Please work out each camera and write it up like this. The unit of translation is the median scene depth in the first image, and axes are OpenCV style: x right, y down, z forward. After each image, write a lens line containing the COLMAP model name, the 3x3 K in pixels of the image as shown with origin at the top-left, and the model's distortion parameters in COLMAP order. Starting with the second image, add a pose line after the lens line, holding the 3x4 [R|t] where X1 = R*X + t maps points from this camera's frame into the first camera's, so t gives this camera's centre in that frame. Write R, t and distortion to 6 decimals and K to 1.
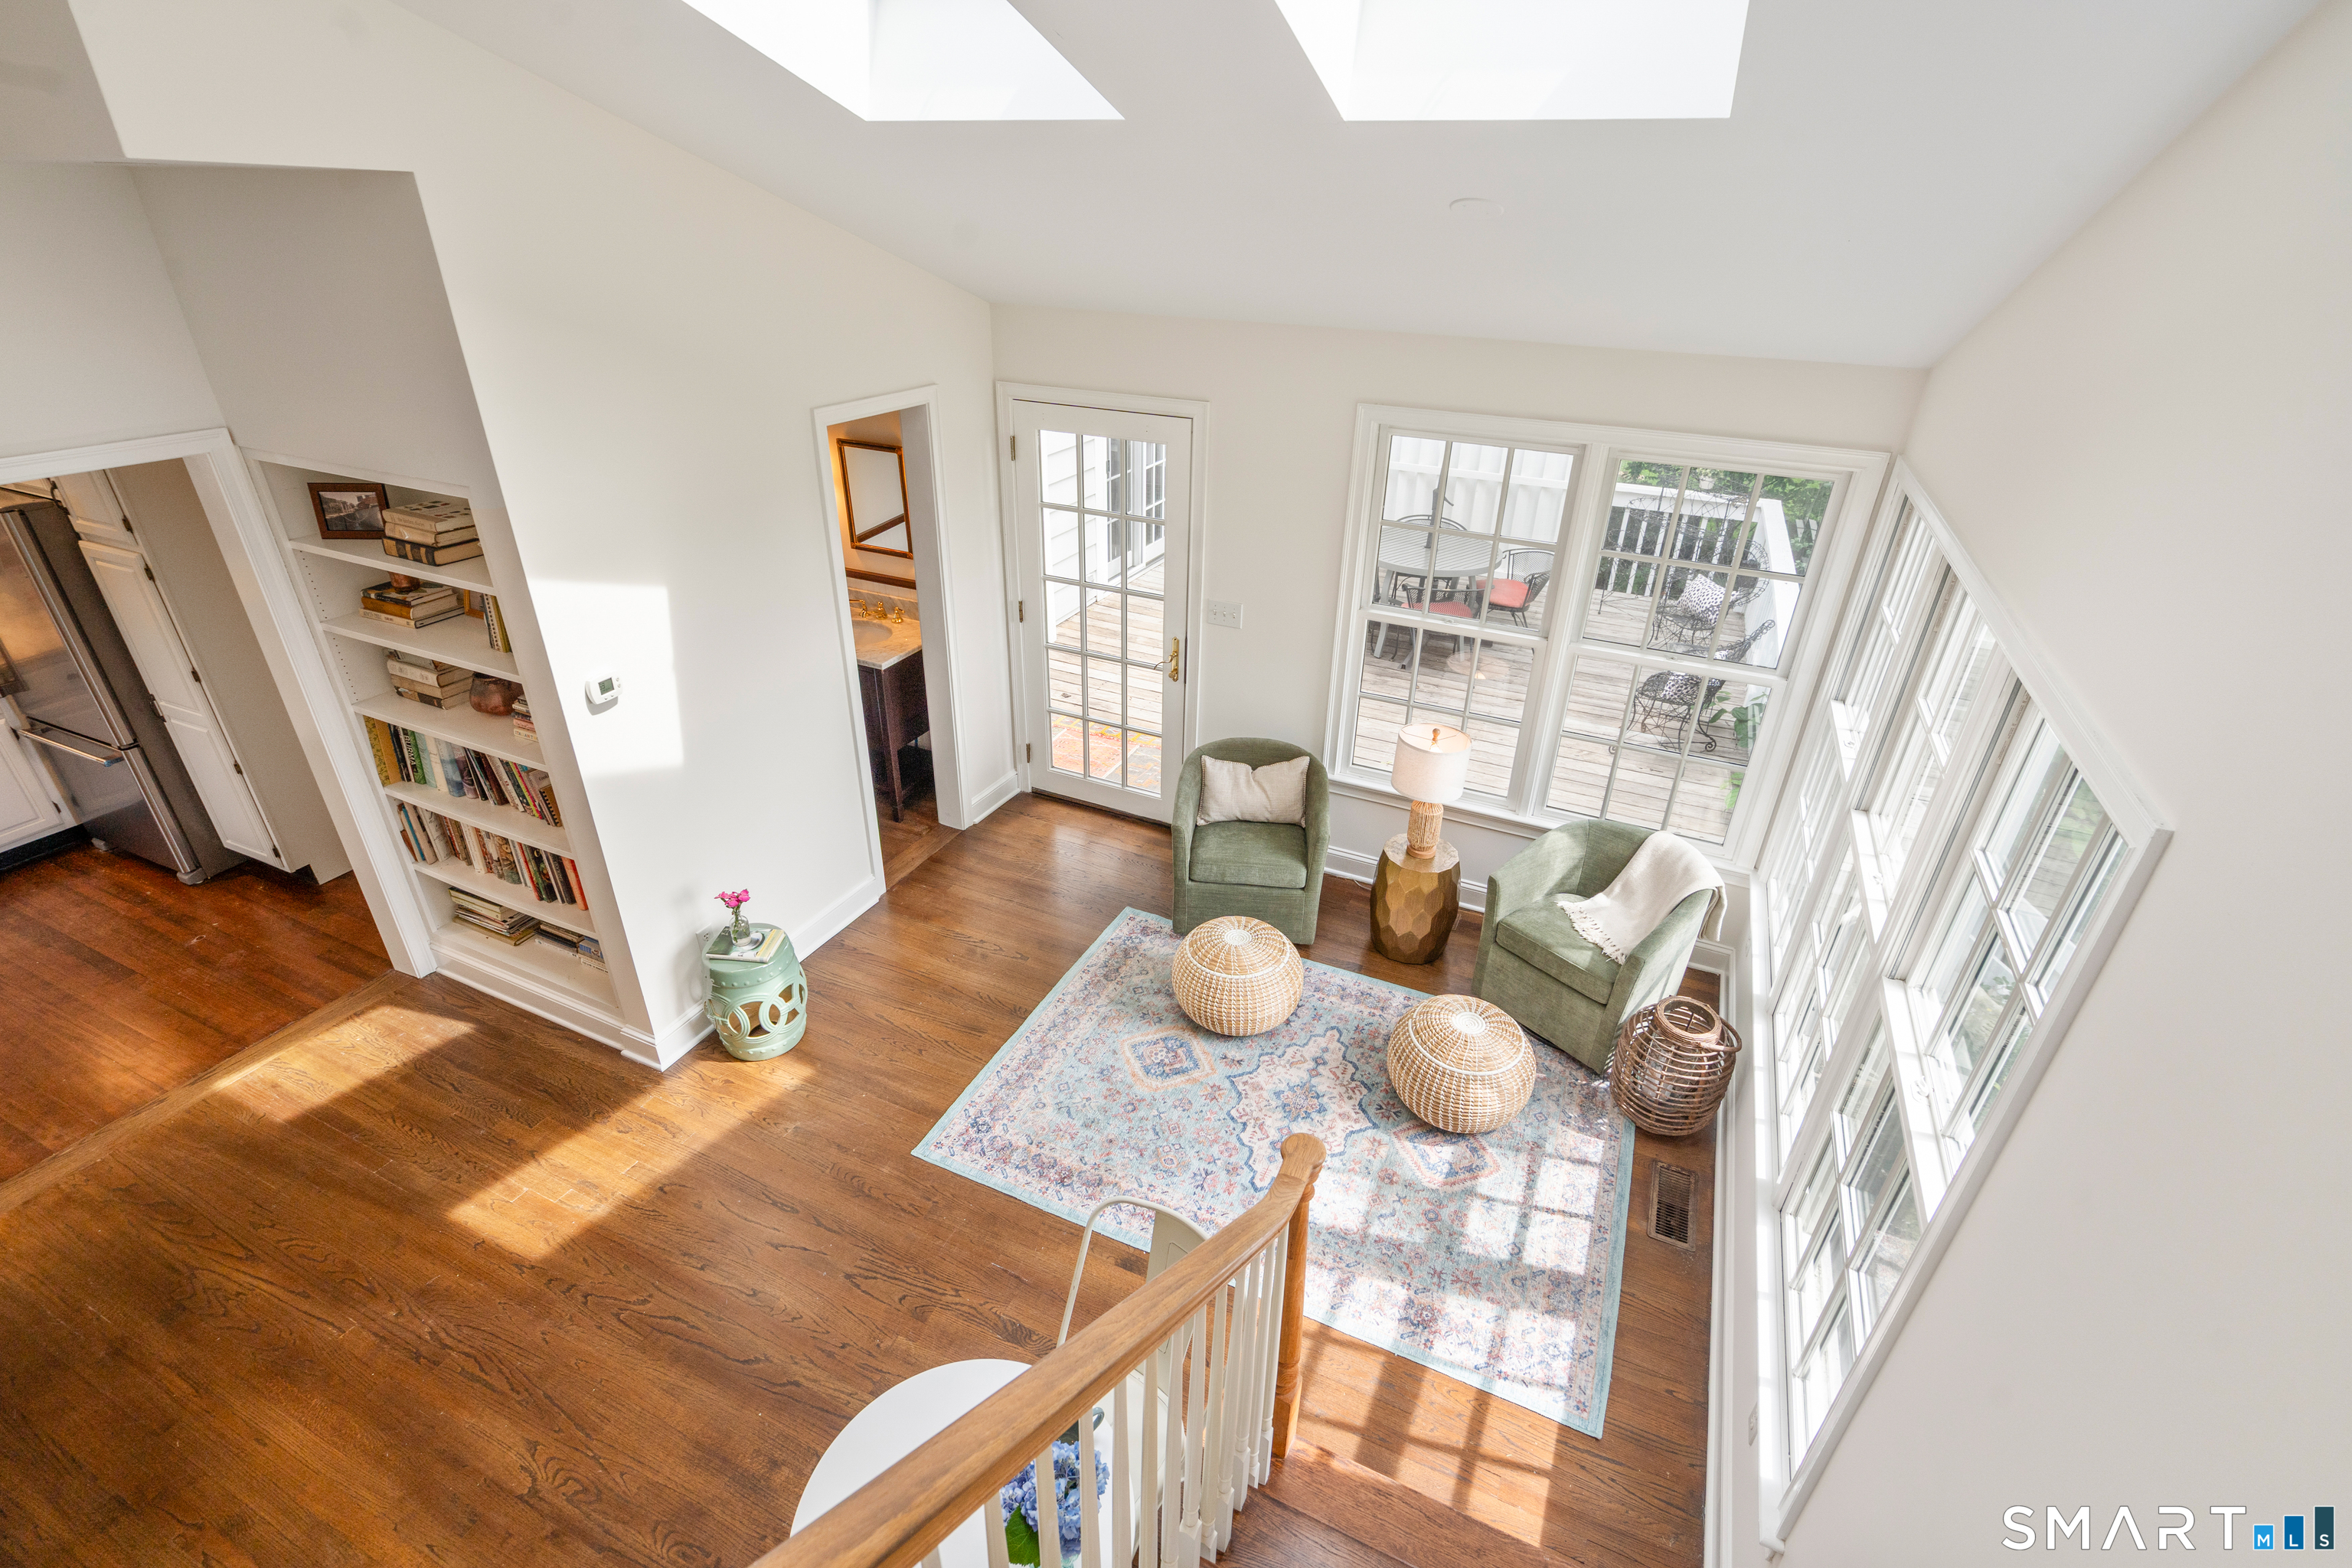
lens RADIAL K [[1071.5, 0, 1176.6], [0, 1071.5, 787.0], [0, 0, 1]] dist [-0.003681, 0.001052]
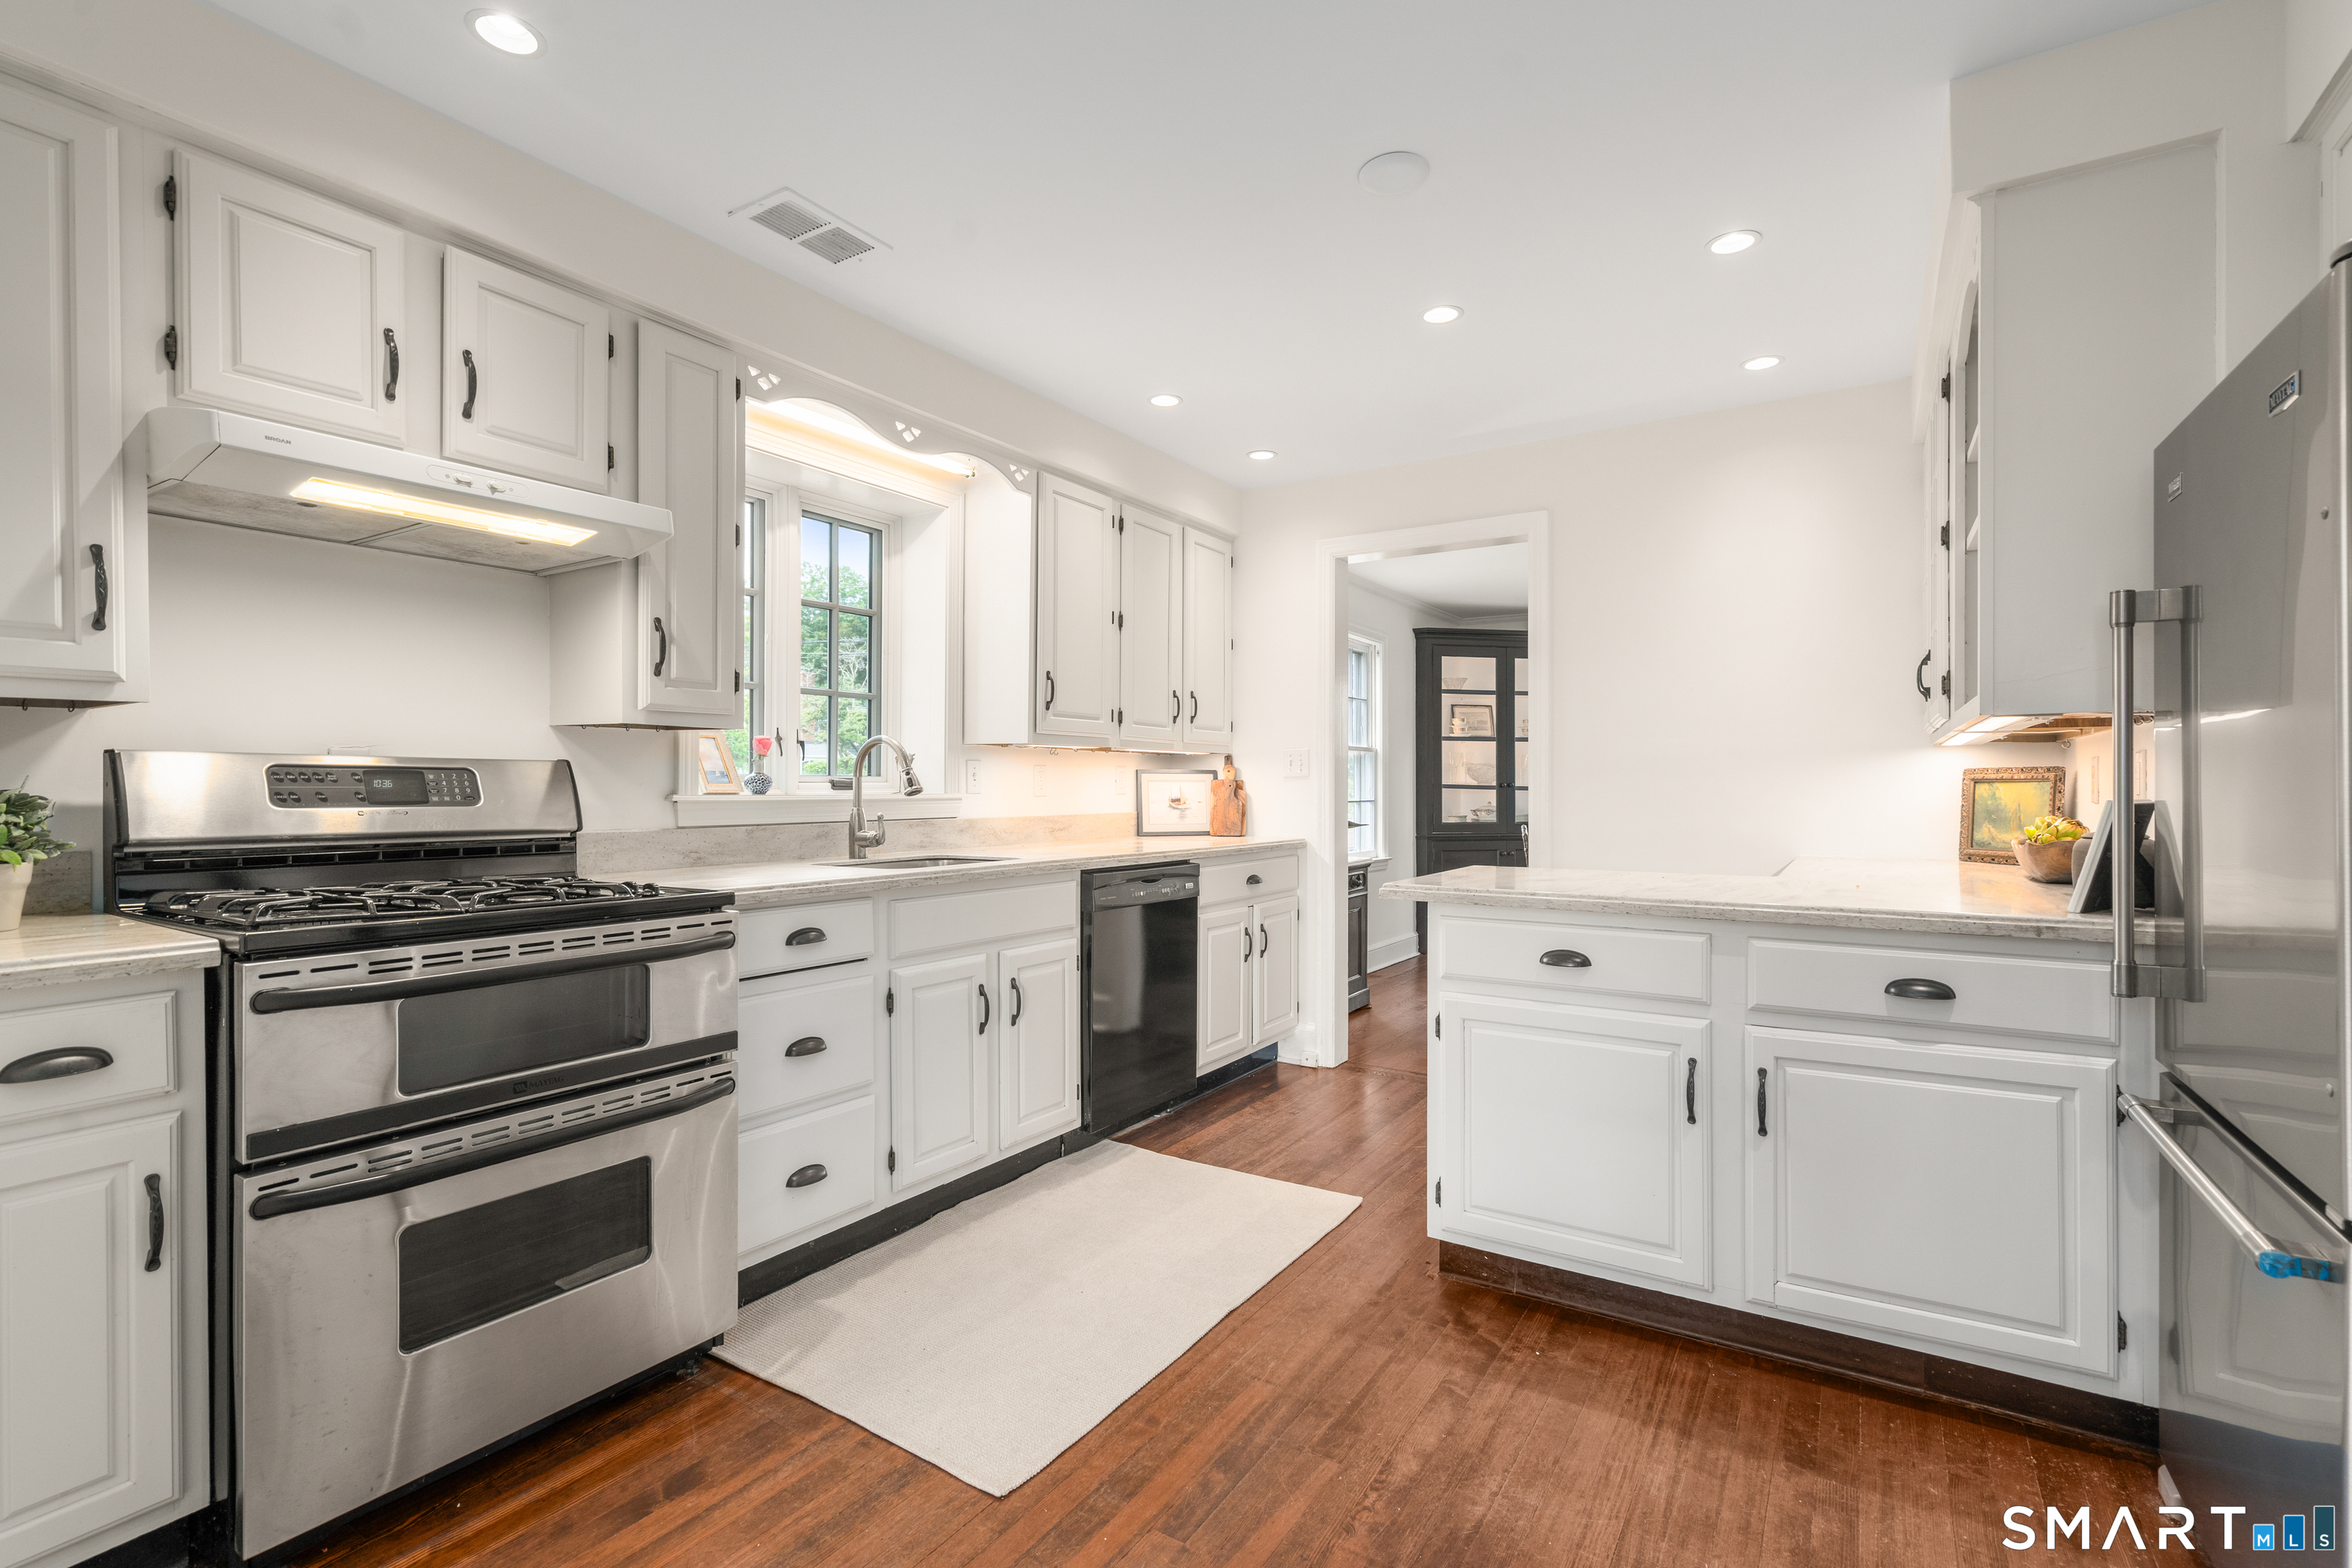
lens RADIAL K [[1075.8, 0, 1176.0], [0, 1075.8, 784.0], [0, 0, 1]] dist [-0.000608, 0.000183]
pose [[-0.143676, -0.025646, -0.989292, -0.842895], [-0.474014, 0.879313, 0.046047, -0.011905], [0.868716, 0.475554, -0.138492, 0.904844]]
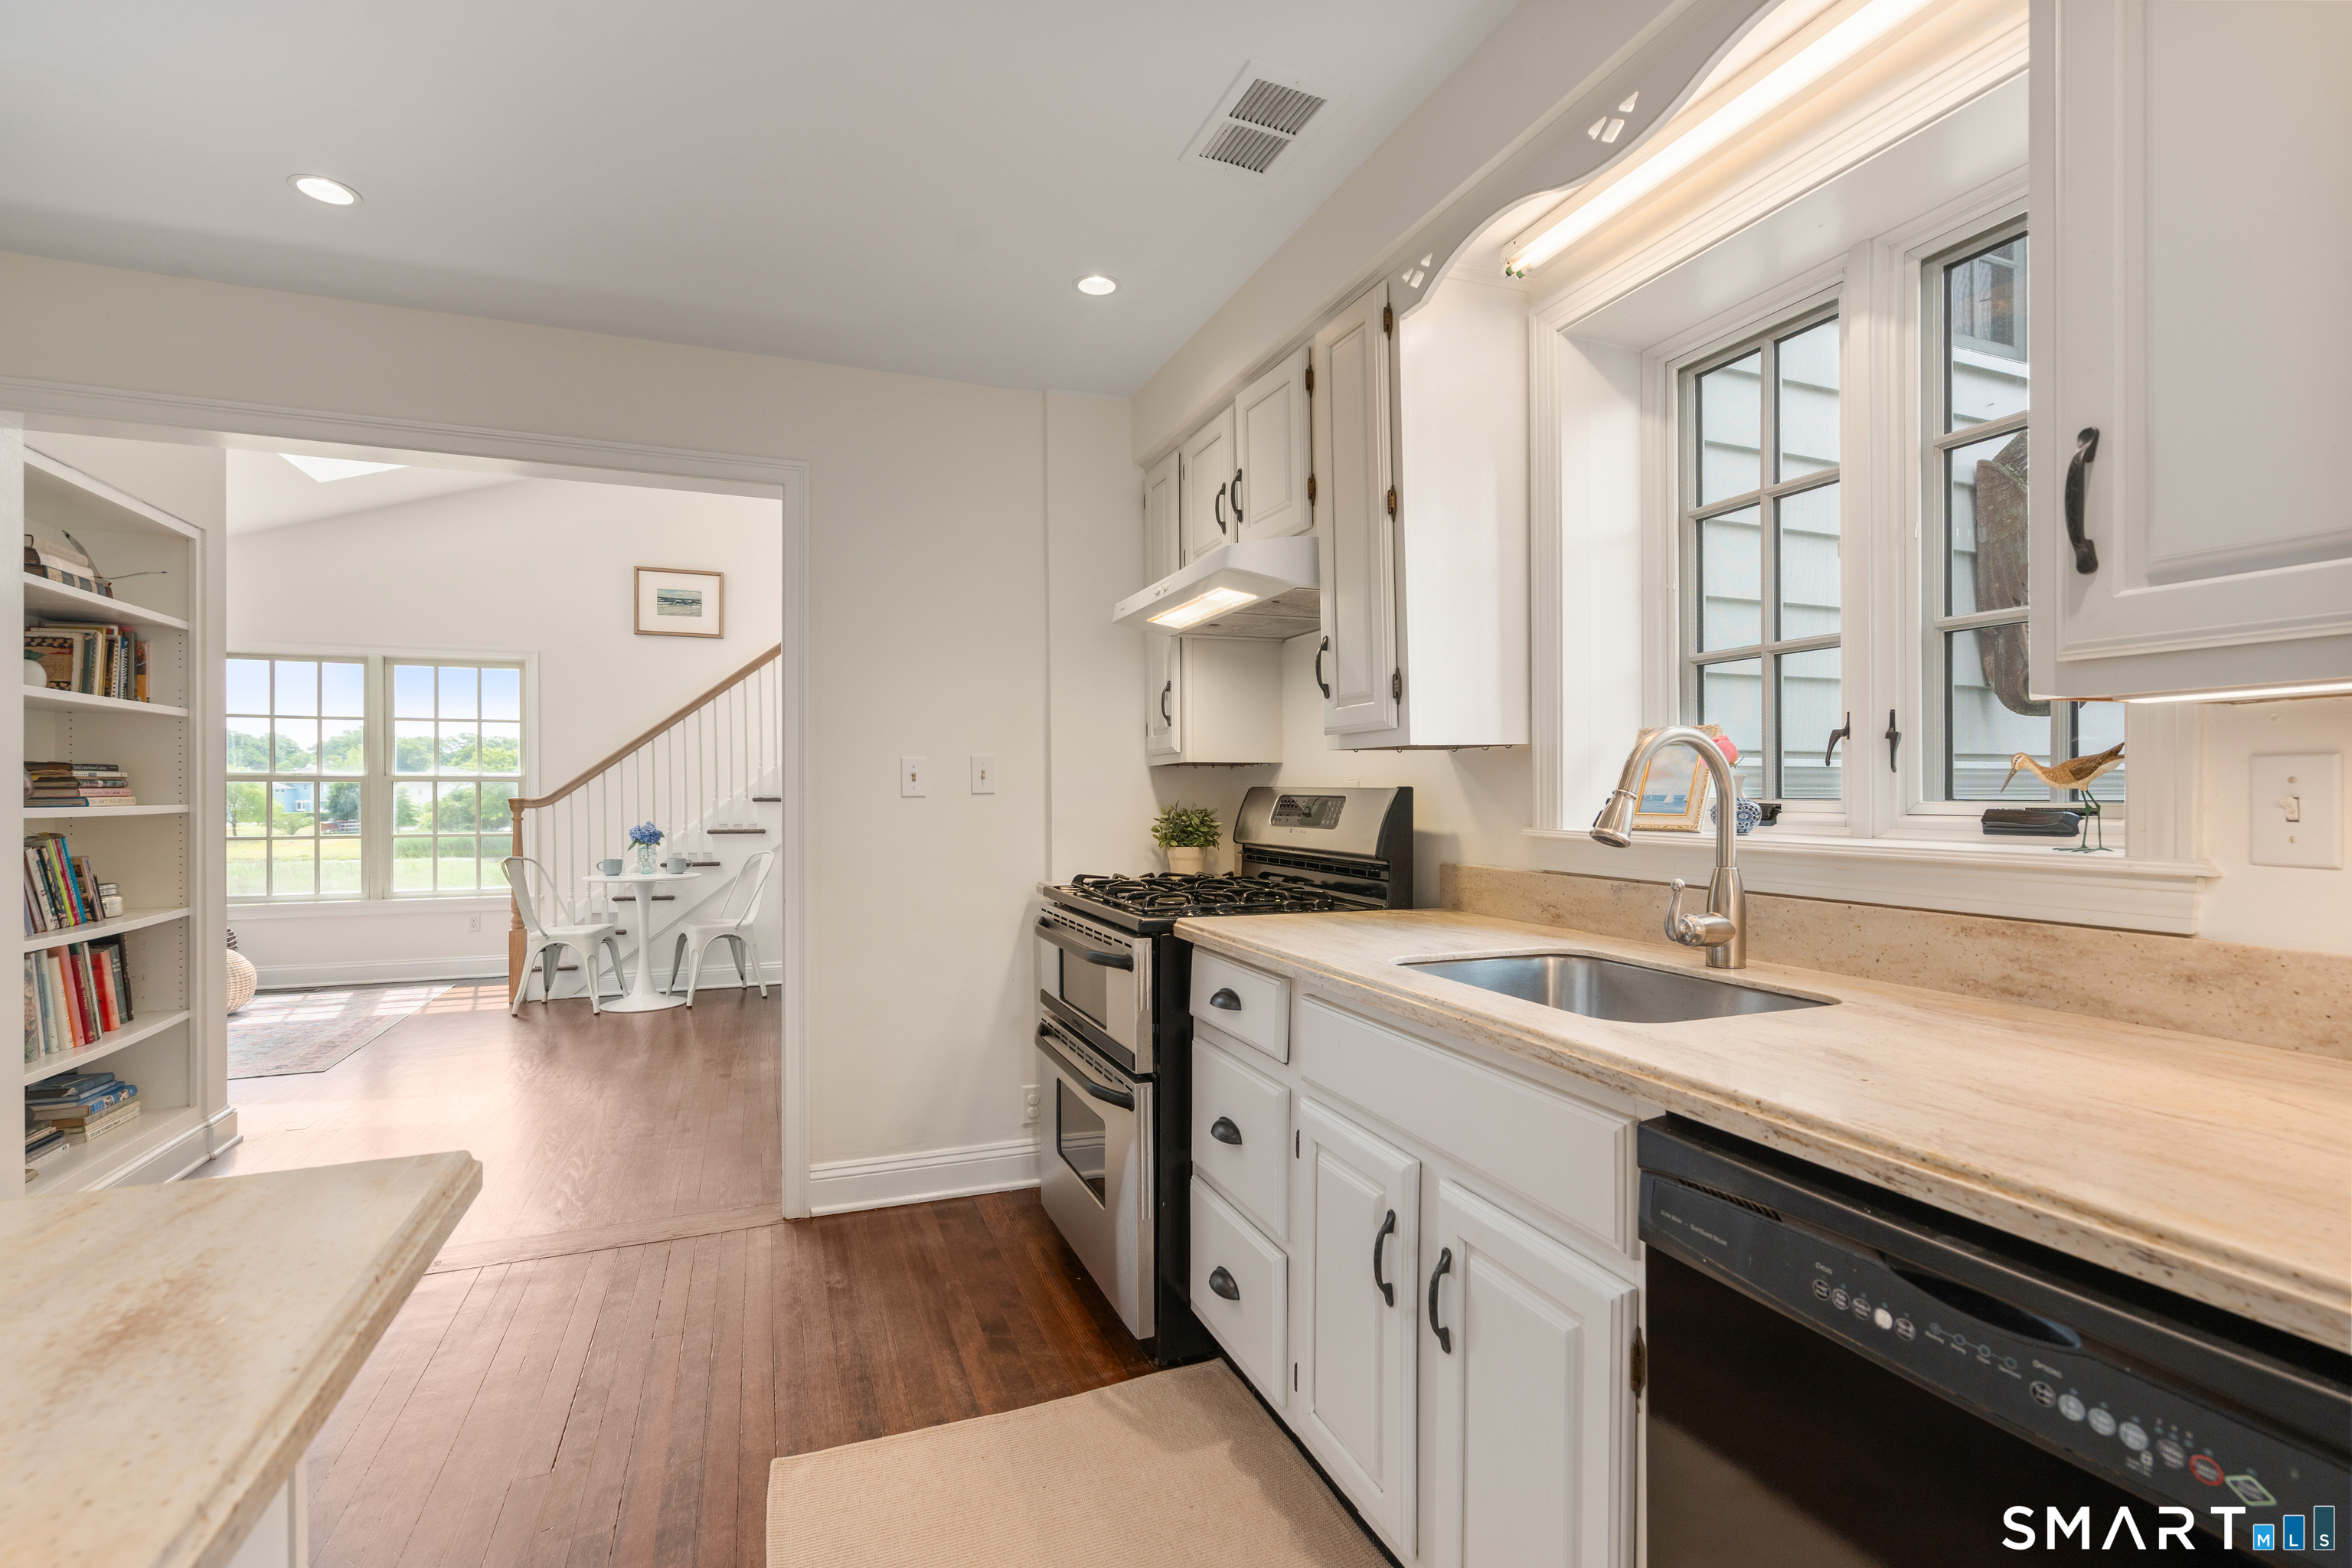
lens RADIAL K [[1060.5, 0, 1176.1], [0, 1060.5, 794.3], [0, 0, 1]] dist [-0.001710, 0.000415]
pose [[-0.725143, -0.024947, 0.688146, -1.786757], [0.314708, 0.876862, 0.363416, -0.088272], [-0.612476, 0.480094, -0.628000, 0.967859]]
